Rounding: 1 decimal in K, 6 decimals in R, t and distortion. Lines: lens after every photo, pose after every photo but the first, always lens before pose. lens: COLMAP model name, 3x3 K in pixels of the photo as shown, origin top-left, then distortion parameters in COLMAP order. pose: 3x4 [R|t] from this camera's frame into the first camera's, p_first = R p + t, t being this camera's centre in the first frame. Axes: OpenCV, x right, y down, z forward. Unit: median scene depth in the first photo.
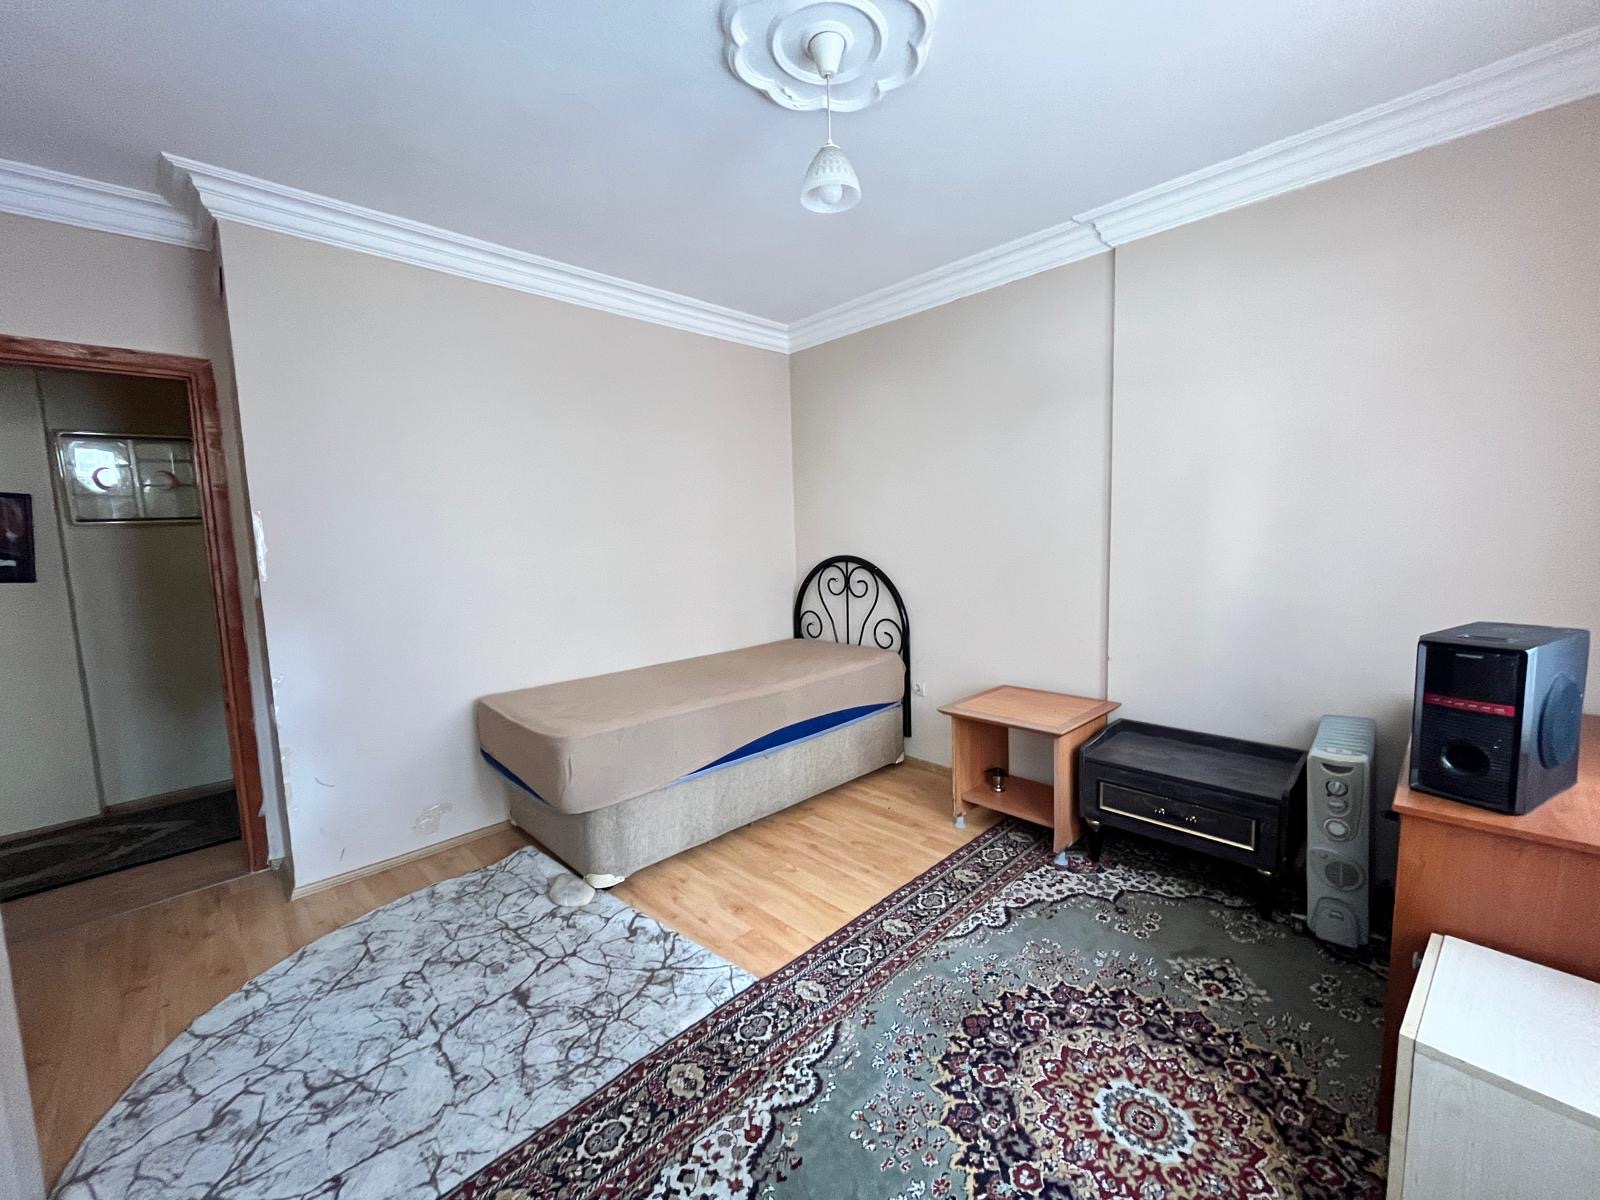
lens RADIAL K [[651.2, 0, 796.4], [0, 651.2, 596.7], [0, 0, 1]] dist [-0.001482, 0.000050]
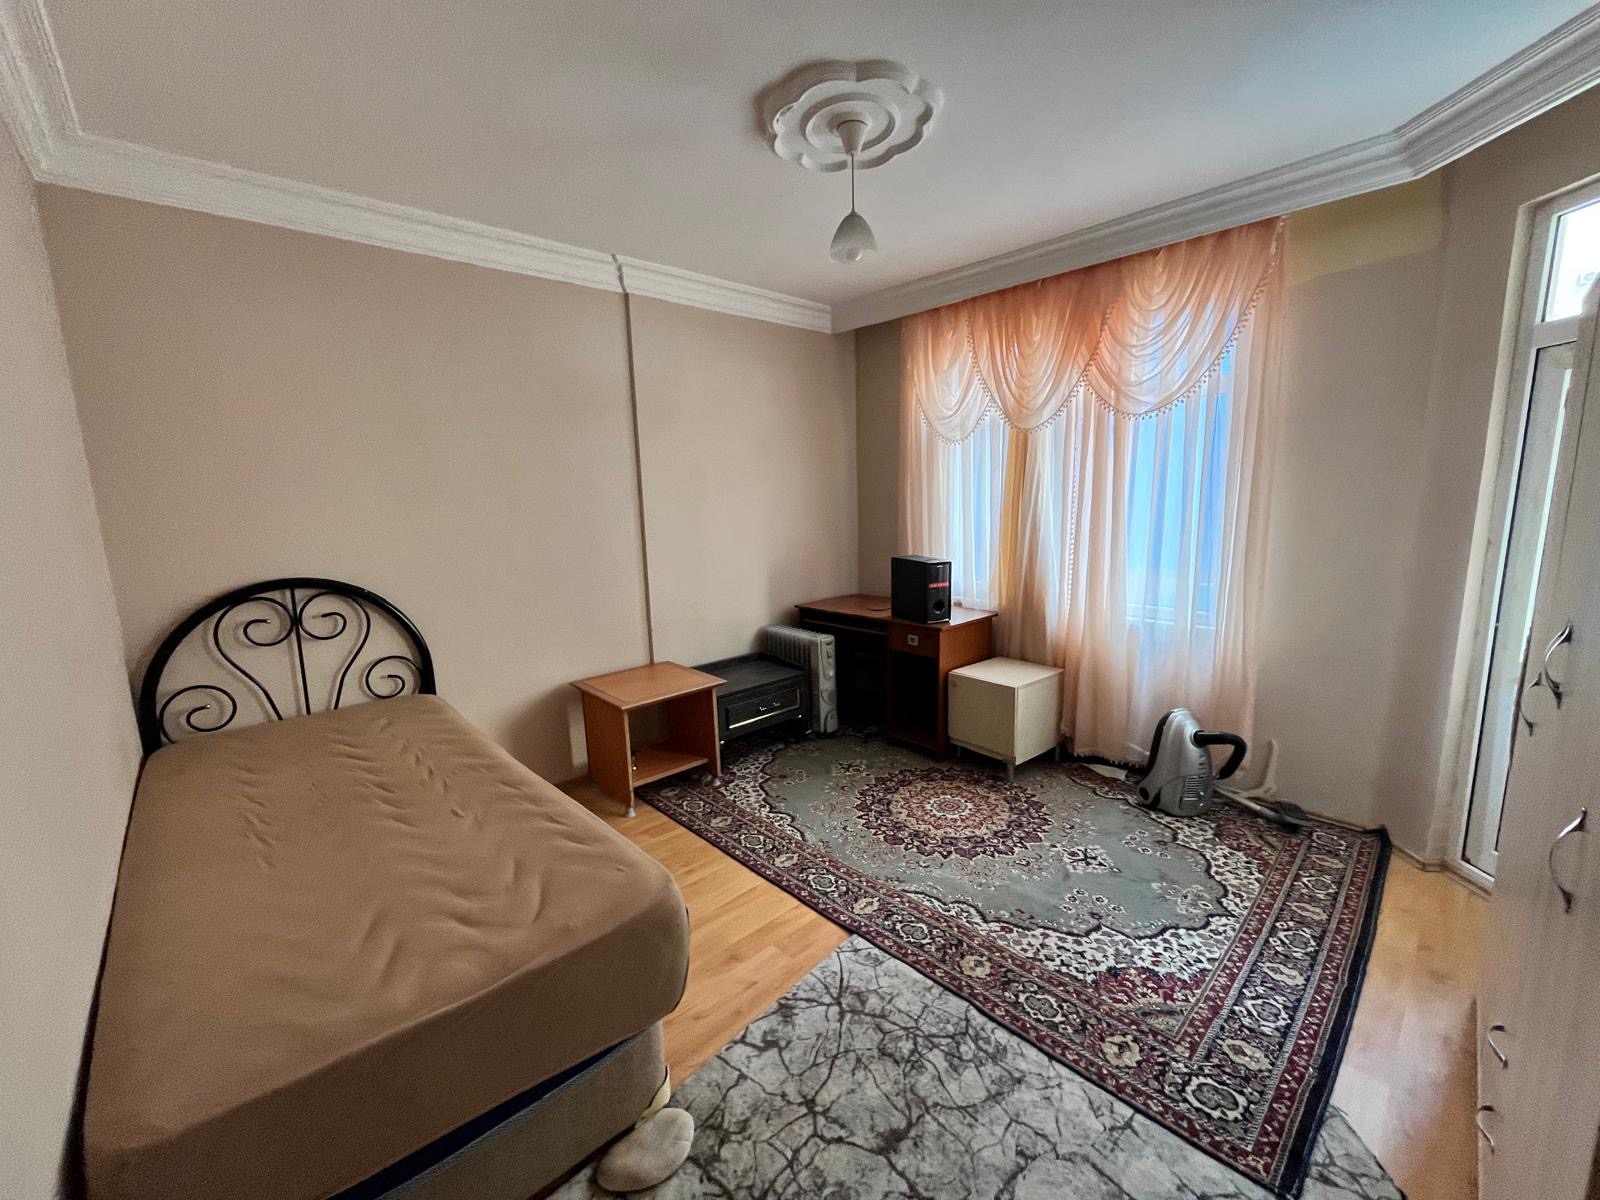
lens RADIAL K [[651.2, 0, 796.8], [0, 651.2, 600.9], [0, 0, 1]] dist [-0.001482, 0.000050]
pose [[0.029351, -0.133014, 0.990679, -1.216155], [0.126737, 0.983603, 0.128309, -0.138001], [-0.991502, 0.121790, 0.045728, 1.101787]]
